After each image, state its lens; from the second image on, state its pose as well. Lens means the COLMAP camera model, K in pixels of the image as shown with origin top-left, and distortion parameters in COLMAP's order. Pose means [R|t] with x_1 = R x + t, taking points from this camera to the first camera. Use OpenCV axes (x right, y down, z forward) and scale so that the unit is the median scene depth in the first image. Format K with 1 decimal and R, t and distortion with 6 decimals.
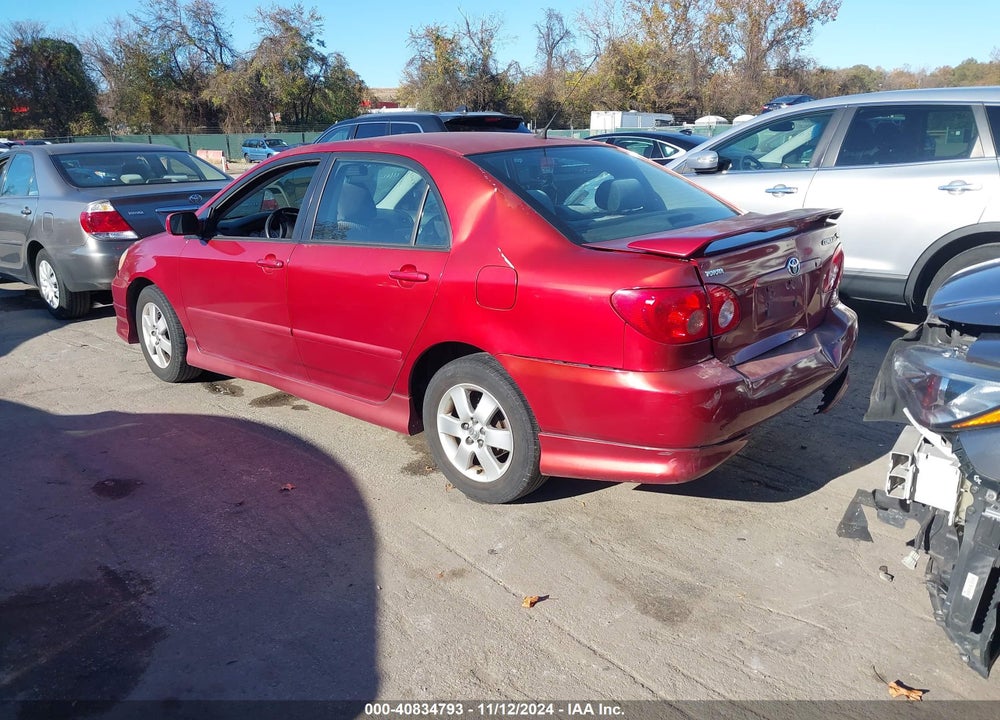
lens RADIAL K [[770.1, 0, 512.4], [0, 770.1, 359.2], [0, 0, 1]] dist [0.023085, 0.000129]
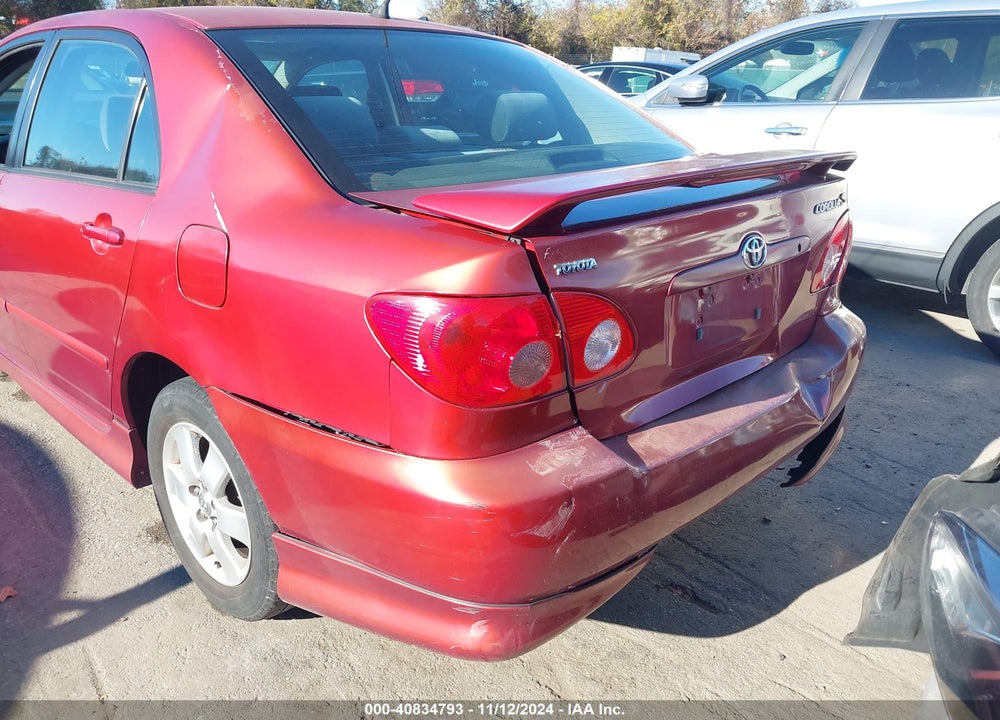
lens RADIAL K [[762.1, 0, 502.8], [0, 762.1, 373.0], [0, 0, 1]] dist [0.006554, -0.000682]
pose [[0.998351, 0.050051, -0.028128, 0.154643], [-0.047220, 0.994488, 0.093618, -0.058422], [0.032658, -0.092135, 0.995211, 0.335584]]
